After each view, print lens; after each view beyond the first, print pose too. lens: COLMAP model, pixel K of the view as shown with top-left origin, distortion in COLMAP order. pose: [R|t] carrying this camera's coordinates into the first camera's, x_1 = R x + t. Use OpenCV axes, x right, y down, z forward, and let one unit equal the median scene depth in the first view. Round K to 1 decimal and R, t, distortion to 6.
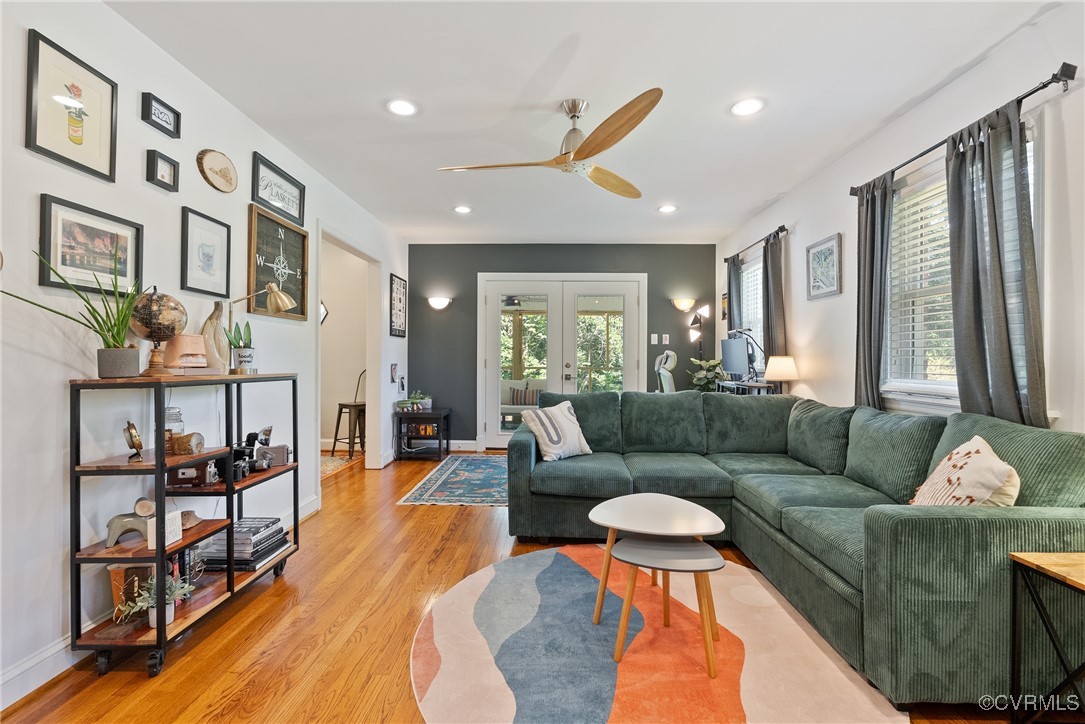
lens RADIAL K [[480.5, 0, 552.1], [0, 480.5, 356.7], [0, 0, 1]] dist [-0.001245, -0.000134]
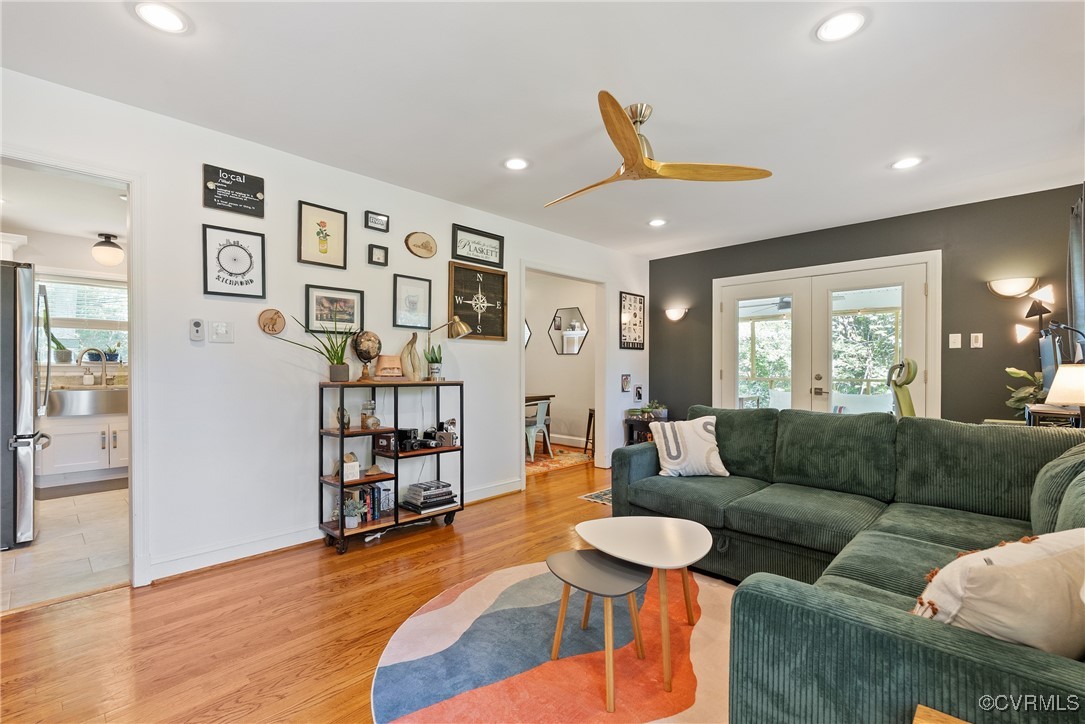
lens RADIAL K [[485.1, 0, 542.9], [0, 485.1, 371.9], [0, 0, 1]] dist [-0.002722, 0.000119]
pose [[0.730081, 0.000422, -0.683361, 0.542612], [0.006486, 0.999950, 0.007546, -0.000820], [0.683330, -0.009941, 0.730042, 0.138736]]
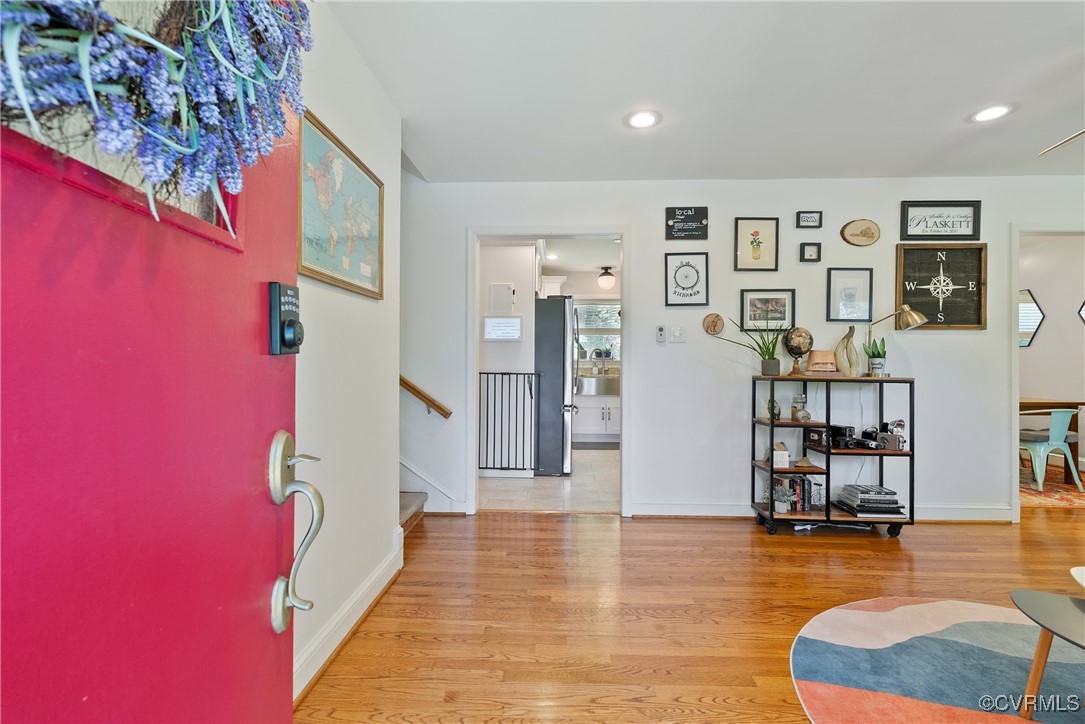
lens RADIAL K [[484.8, 0, 543.8], [0, 484.8, 360.2], [0, 0, 1]] dist [-0.001501, -0.000135]
pose [[-0.031724, -0.009452, -0.999452, 0.668684], [0.000678, 0.999955, -0.009478, 0.000027], [0.999496, -0.000979, -0.031716, 0.104911]]
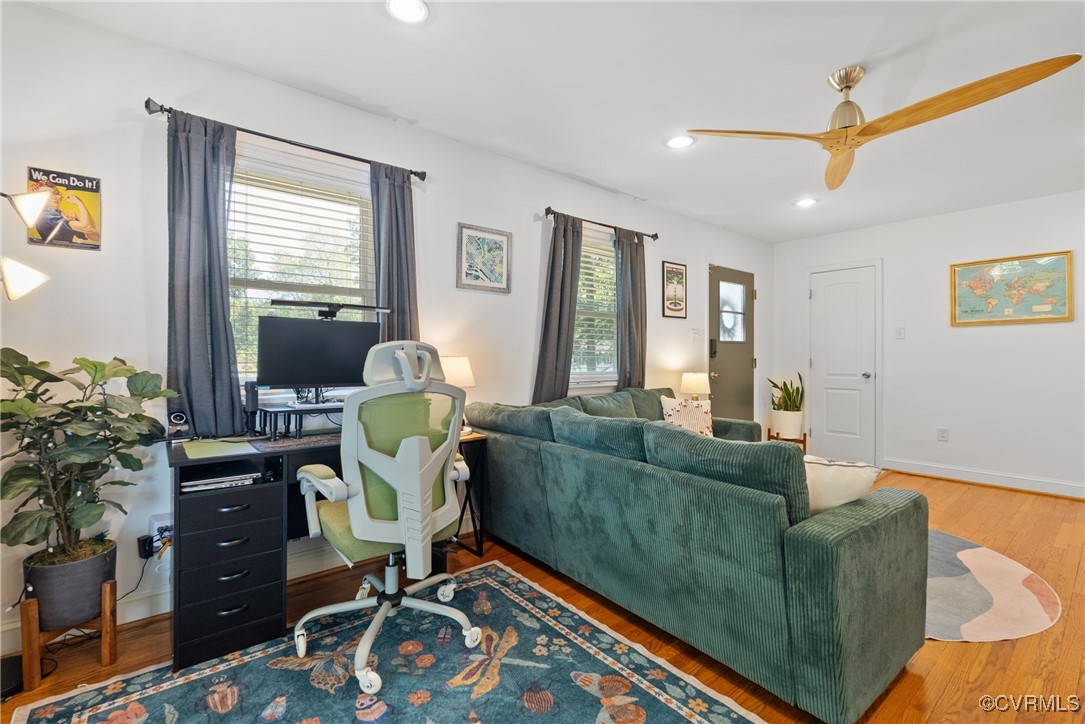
lens RADIAL K [[484.8, 0, 543.8], [0, 484.8, 360.2], [0, 0, 1]] dist [-0.001501, -0.000135]
pose [[-0.635303, -0.006718, 0.772234, -0.272417], [-0.007352, 0.999969, 0.002650, 0.006797], [-0.772228, -0.003994, -0.635333, 1.856311]]
